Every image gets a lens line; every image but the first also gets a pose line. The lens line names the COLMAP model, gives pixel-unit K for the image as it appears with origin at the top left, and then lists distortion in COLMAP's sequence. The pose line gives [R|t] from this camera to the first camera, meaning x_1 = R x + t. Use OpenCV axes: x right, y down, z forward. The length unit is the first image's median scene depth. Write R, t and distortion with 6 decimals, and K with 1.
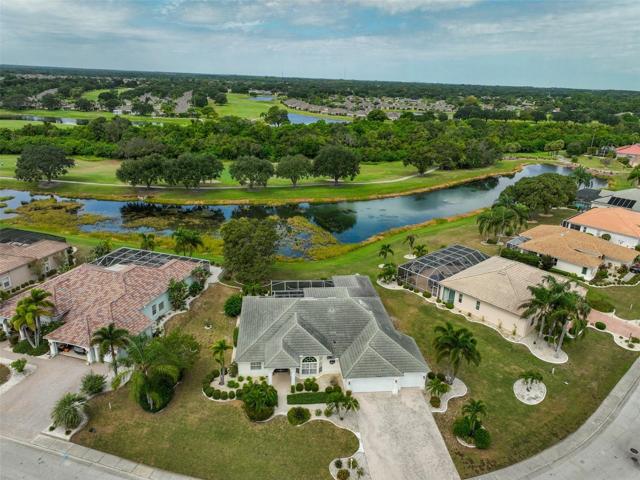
lens RADIAL K [[449.6, 0, 322.0], [0, 449.6, 240.2], [0, 0, 1]] dist [0.006793, 0.005559]
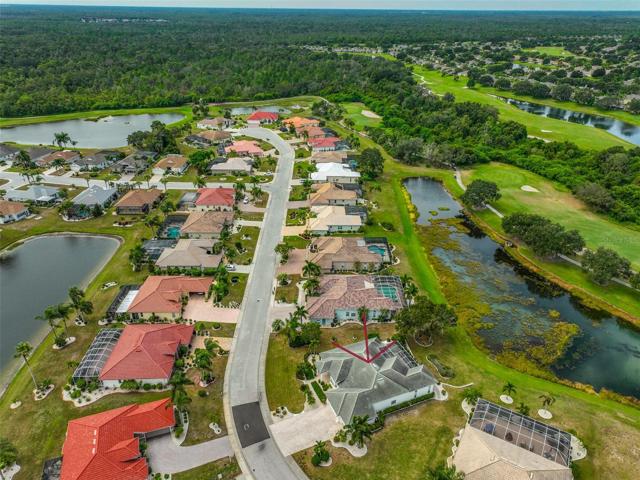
lens RADIAL K [[449.6, 0, 322.0], [0, 449.6, 240.2], [0, 0, 1]] dist [0.006793, 0.005559]
pose [[0.290964, 0.411126, -0.863896, 1.109159], [-0.326697, 0.891383, 0.314174, -0.682932], [0.899227, 0.190819, 0.393674, 0.060168]]
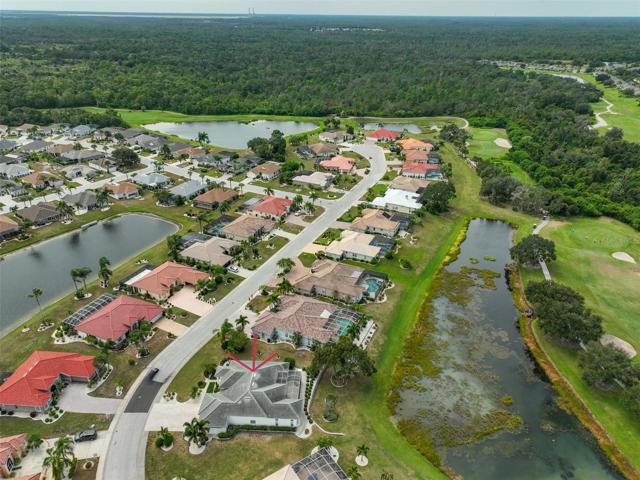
lens RADIAL K [[449.6, 0, 322.0], [0, 449.6, 240.2], [0, 0, 1]] dist [0.006793, 0.005559]
pose [[-0.148425, 0.413550, -0.898302, 1.256833], [-0.352850, 0.826429, 0.438763, -1.145263], [0.923833, 0.382089, 0.023258, 0.893695]]
